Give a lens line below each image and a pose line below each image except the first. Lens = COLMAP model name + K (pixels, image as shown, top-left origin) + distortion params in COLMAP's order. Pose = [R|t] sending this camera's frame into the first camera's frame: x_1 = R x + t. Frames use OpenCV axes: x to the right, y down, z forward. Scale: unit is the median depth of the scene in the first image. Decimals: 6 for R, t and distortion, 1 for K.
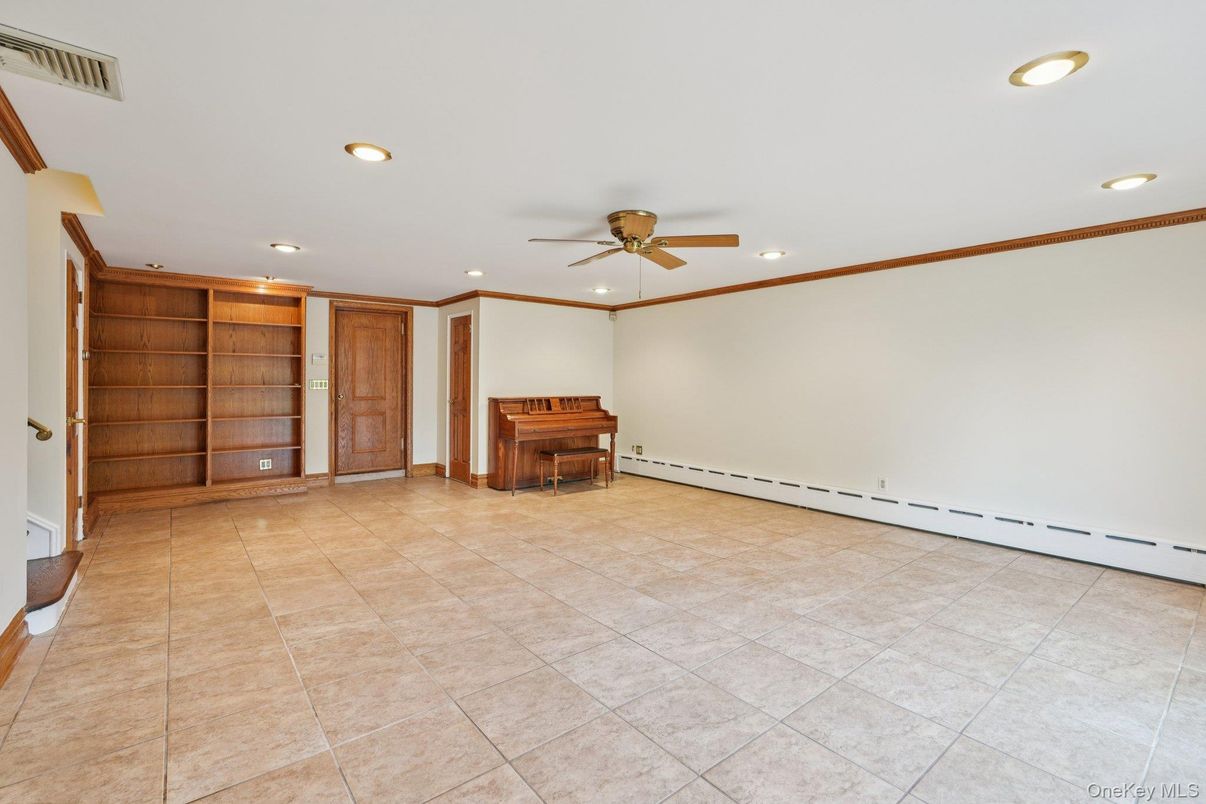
lens RADIAL K [[538.3, 0, 602.8], [0, 538.3, 391.8], [0, 0, 1]] dist [-0.020250, 0.011332]
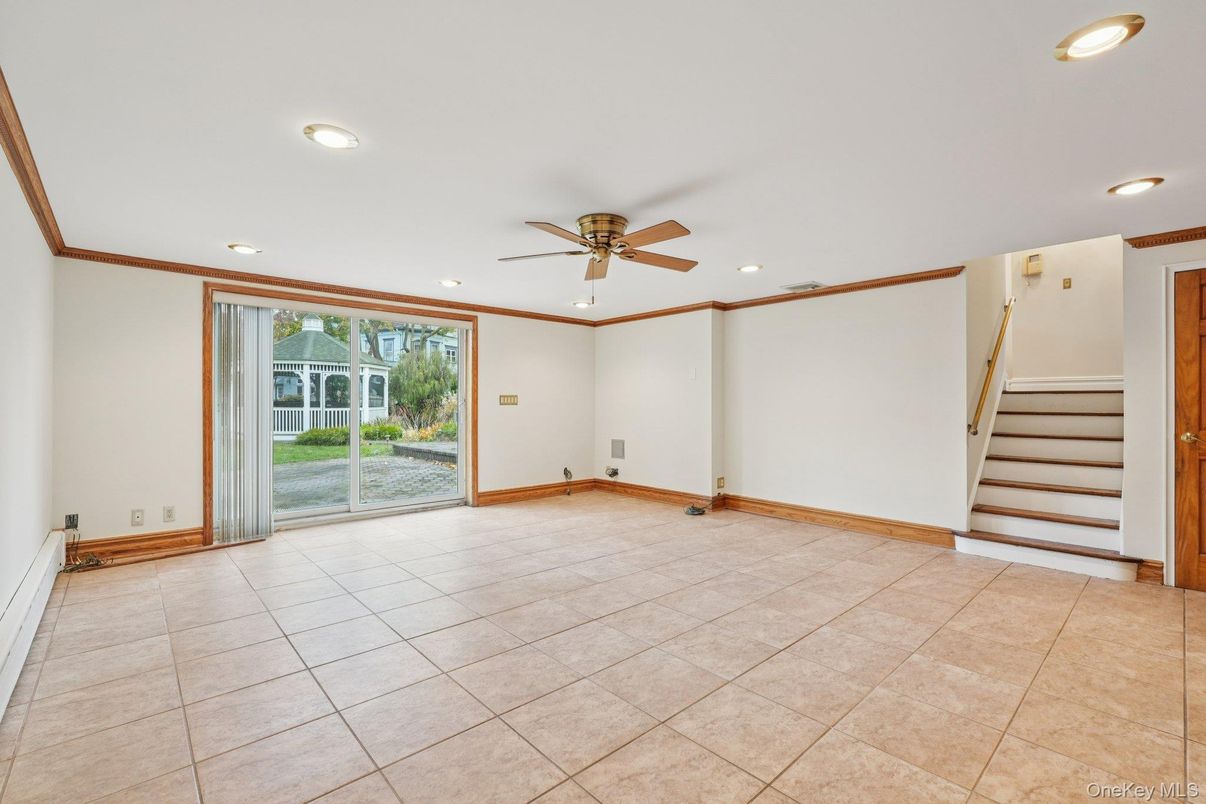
lens RADIAL K [[525.8, 0, 606.3], [0, 525.8, 398.4], [0, 0, 1]] dist [-0.001690, 0.000129]
pose [[-0.997708, -0.004841, -0.067489, 0.110010], [-0.005197, 0.999974, 0.005089, -0.015878], [0.067462, 0.005428, -0.997707, 1.984575]]
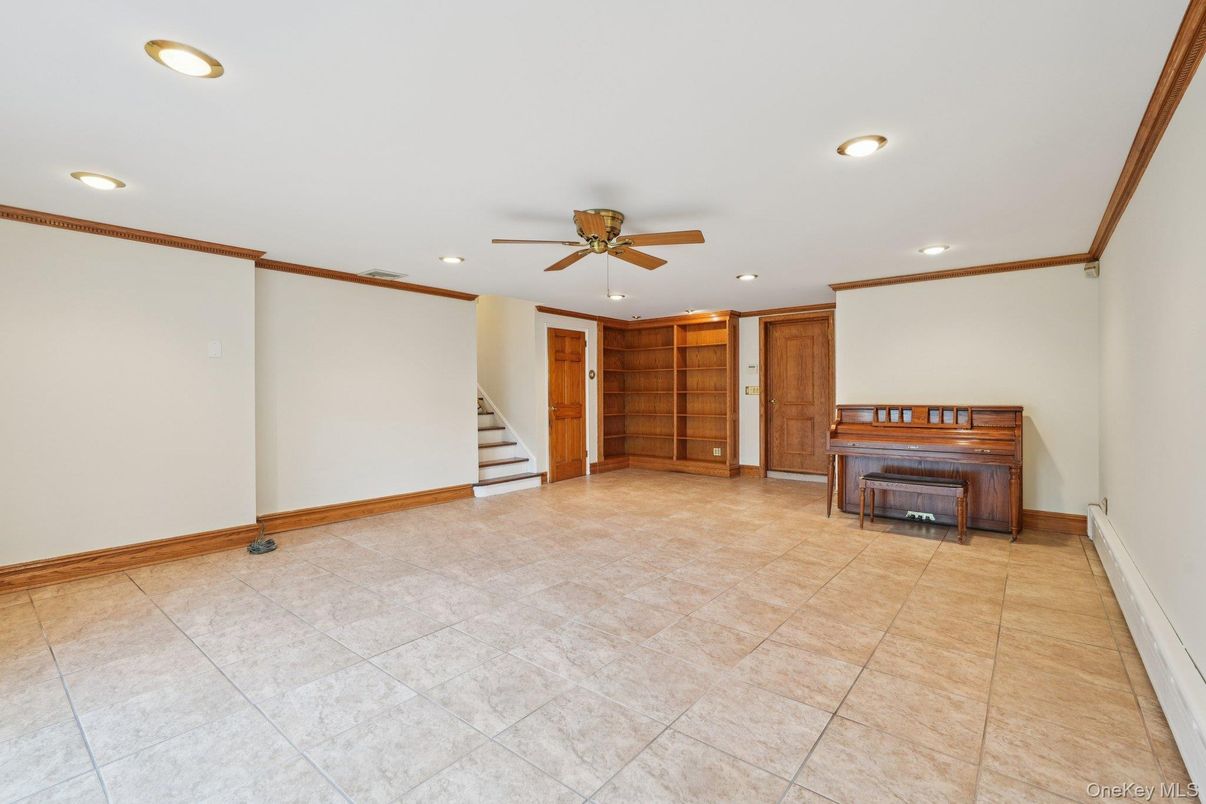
lens RADIAL K [[538.3, 0, 602.8], [0, 538.3, 391.8], [0, 0, 1]] dist [-0.020250, 0.011332]
pose [[0.210085, -0.006052, -0.977664, 1.039880], [-0.012930, 0.999876, -0.008968, 0.008287], [0.977598, 0.014526, 0.209981, 0.808497]]
